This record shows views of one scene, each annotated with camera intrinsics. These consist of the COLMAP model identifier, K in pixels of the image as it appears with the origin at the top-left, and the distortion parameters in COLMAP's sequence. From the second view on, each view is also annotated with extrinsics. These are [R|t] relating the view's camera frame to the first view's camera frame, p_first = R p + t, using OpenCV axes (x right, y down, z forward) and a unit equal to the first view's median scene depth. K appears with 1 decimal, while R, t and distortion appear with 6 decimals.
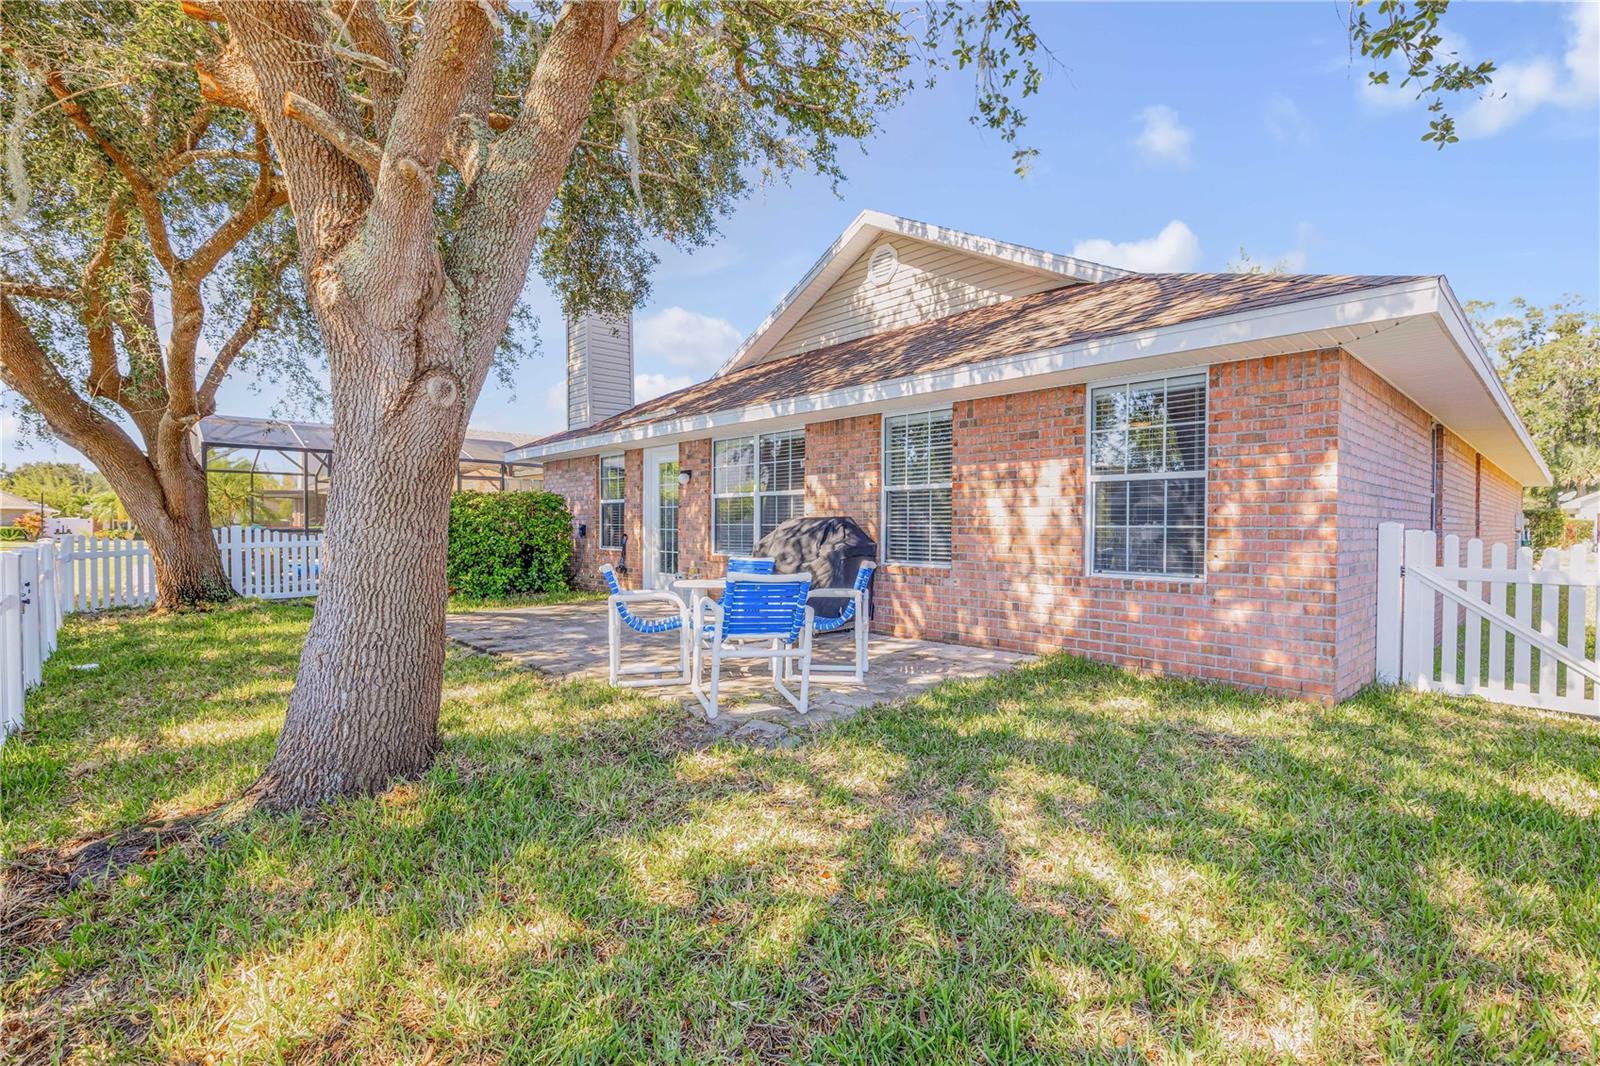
lens RADIAL K [[723.3, 0, 800.0], [0, 723.3, 533.0], [0, 0, 1]] dist [0.003329, 0.000069]
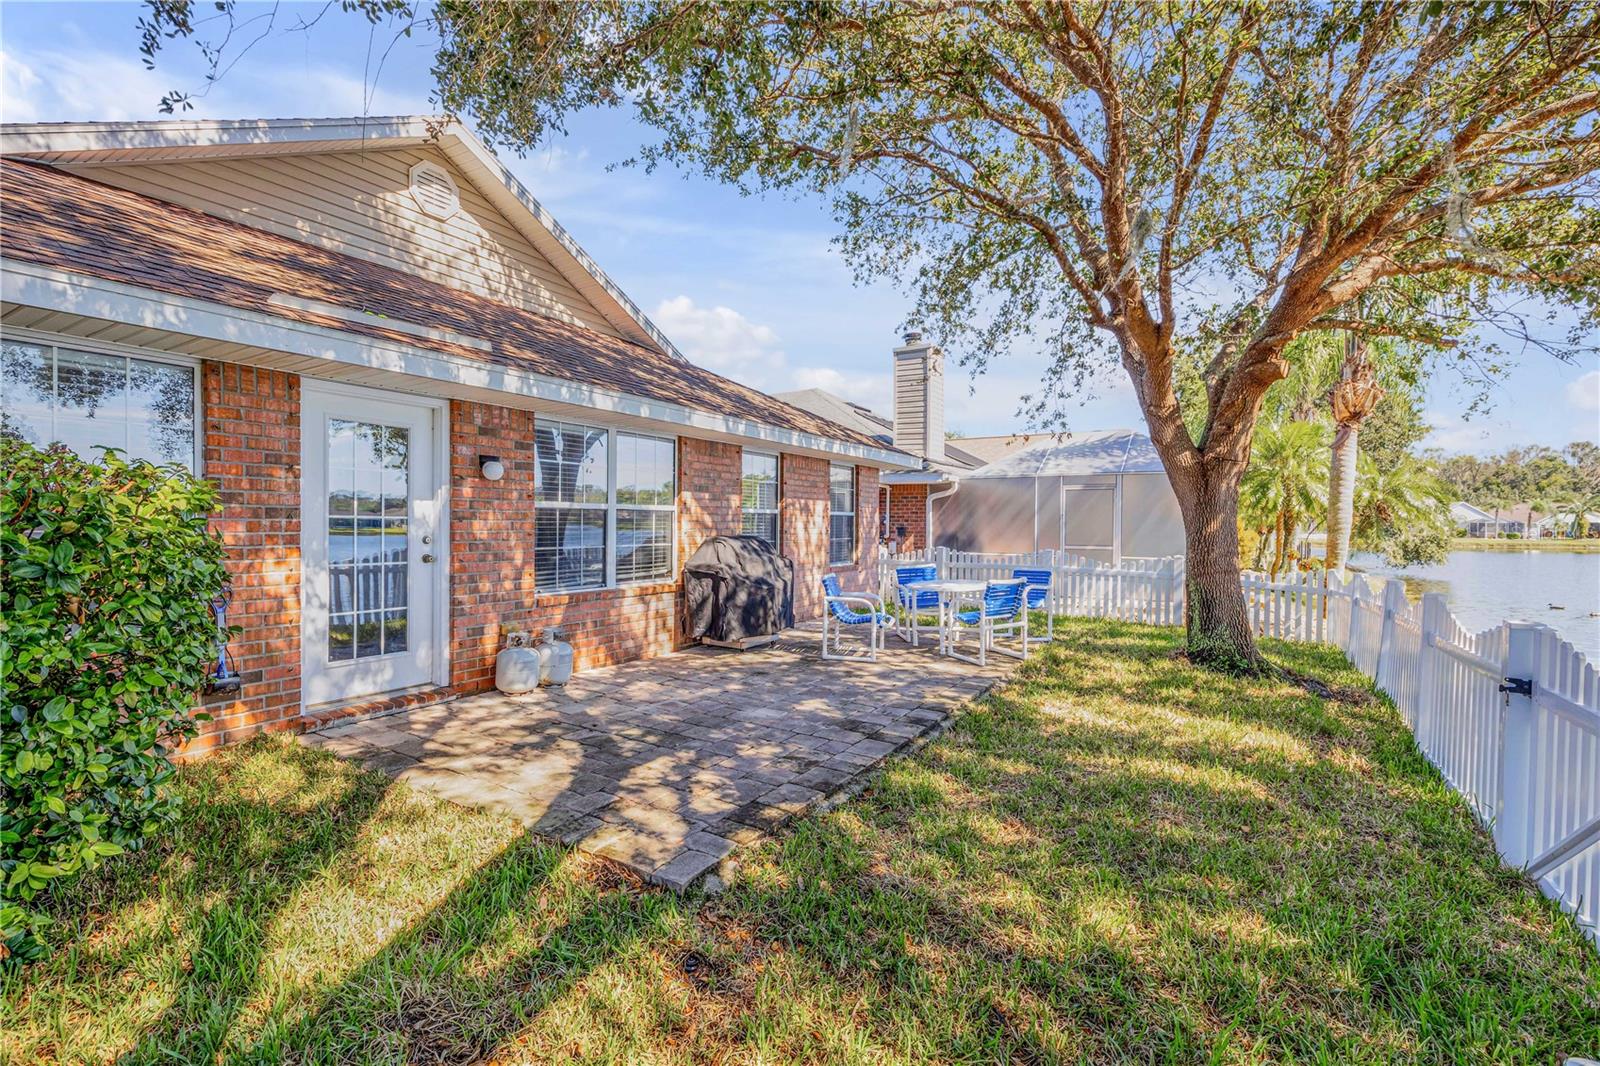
lens RADIAL K [[723.3, 0, 800.0], [0, 723.3, 533.0], [0, 0, 1]] dist [0.003329, 0.000069]
pose [[-0.283508, -0.025529, 0.958630, -0.944194], [-0.000885, 0.999652, 0.026359, -0.050509], [-0.958970, 0.006625, -0.283432, 1.125787]]
